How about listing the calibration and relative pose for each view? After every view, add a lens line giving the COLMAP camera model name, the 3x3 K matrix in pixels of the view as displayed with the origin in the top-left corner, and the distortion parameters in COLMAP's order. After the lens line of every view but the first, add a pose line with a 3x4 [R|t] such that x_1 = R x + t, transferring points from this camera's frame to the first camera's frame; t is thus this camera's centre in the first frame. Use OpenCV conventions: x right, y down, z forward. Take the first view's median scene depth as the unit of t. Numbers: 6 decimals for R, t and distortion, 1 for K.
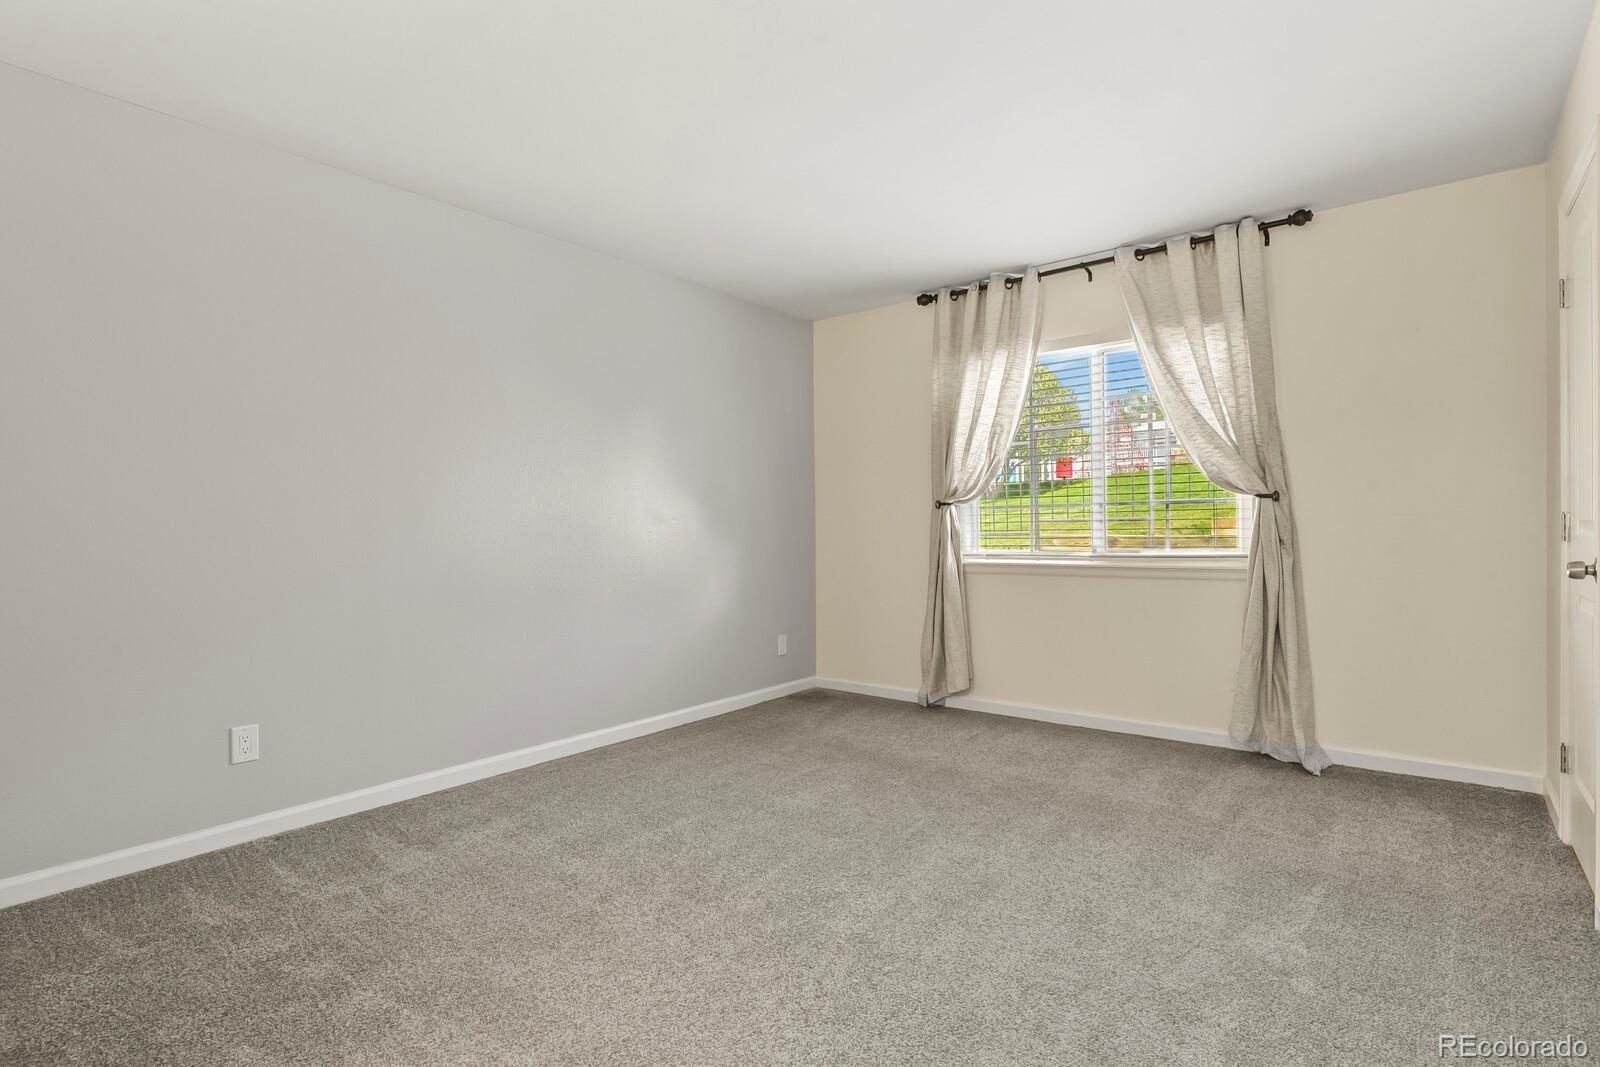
lens RADIAL K [[784.0, 0, 800.0], [0, 784.0, 533.5], [0, 0, 1]] dist [-0.000054, -0.007714]
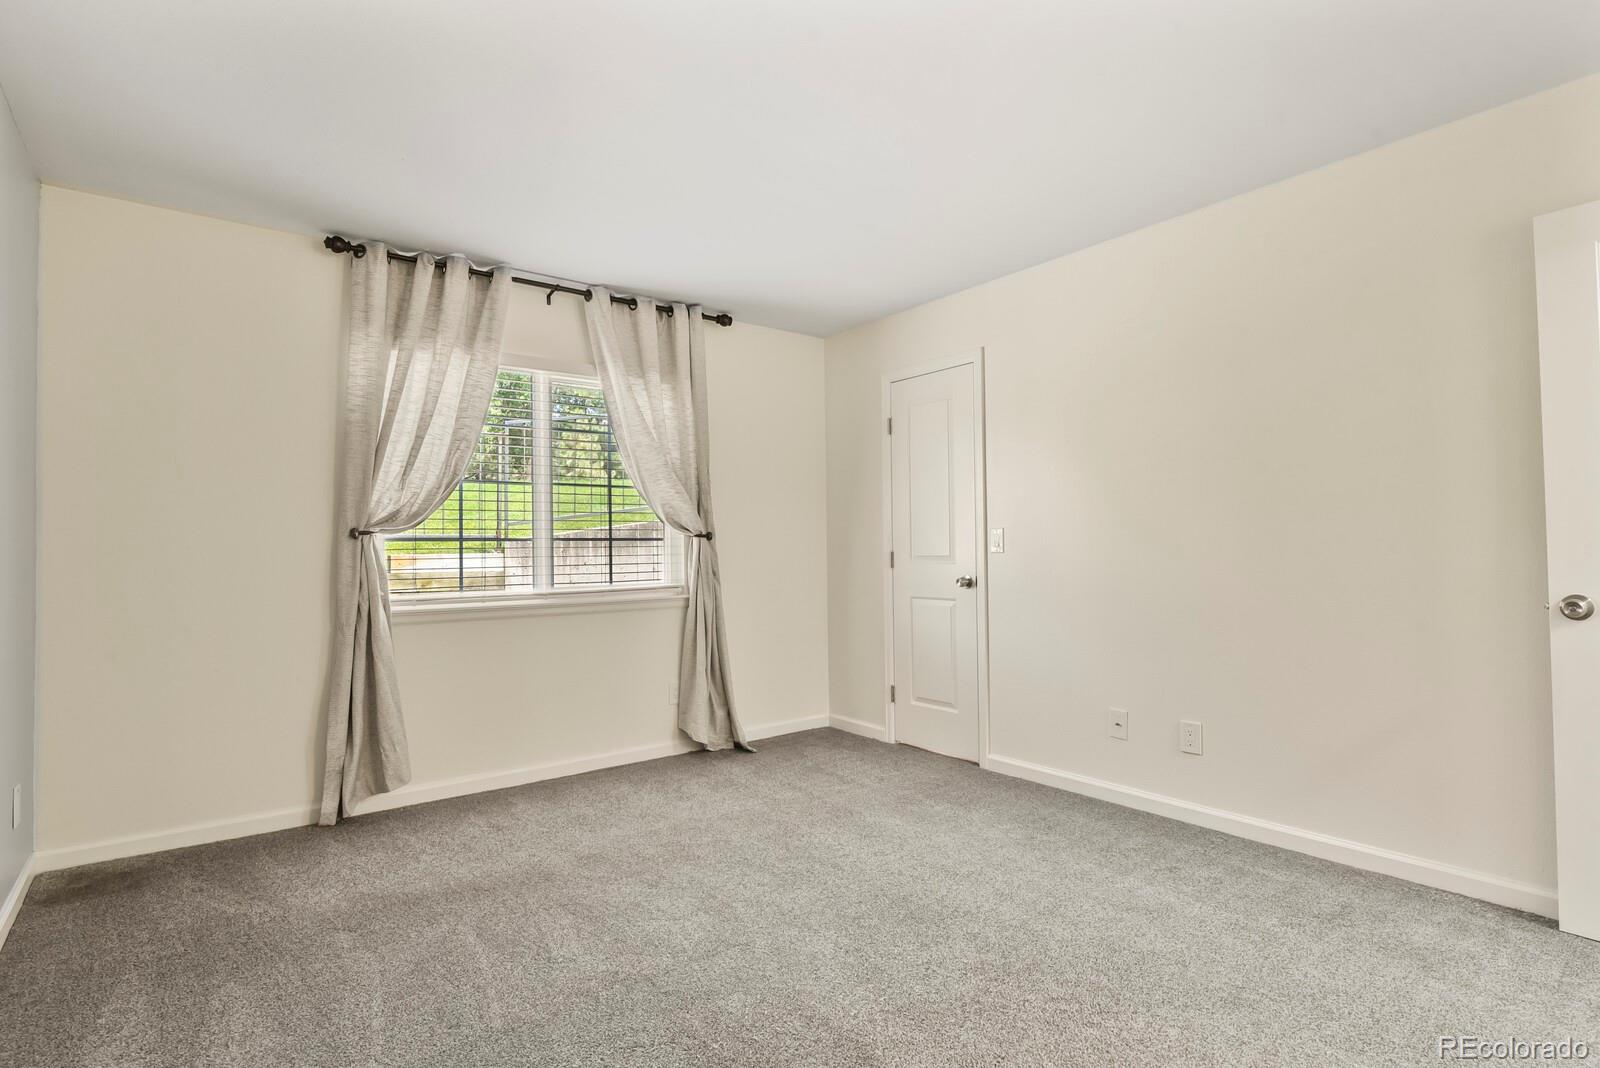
lens RADIAL K [[794.8, 0, 809.9], [0, 794.8, 535.9], [0, 0, 1]] dist [-0.000447, -0.006594]
pose [[0.226591, 0.028412, 0.973576, -0.542076], [0.019145, 0.999251, -0.033617, -0.003317], [-0.973802, 0.026257, 0.225877, 0.532842]]
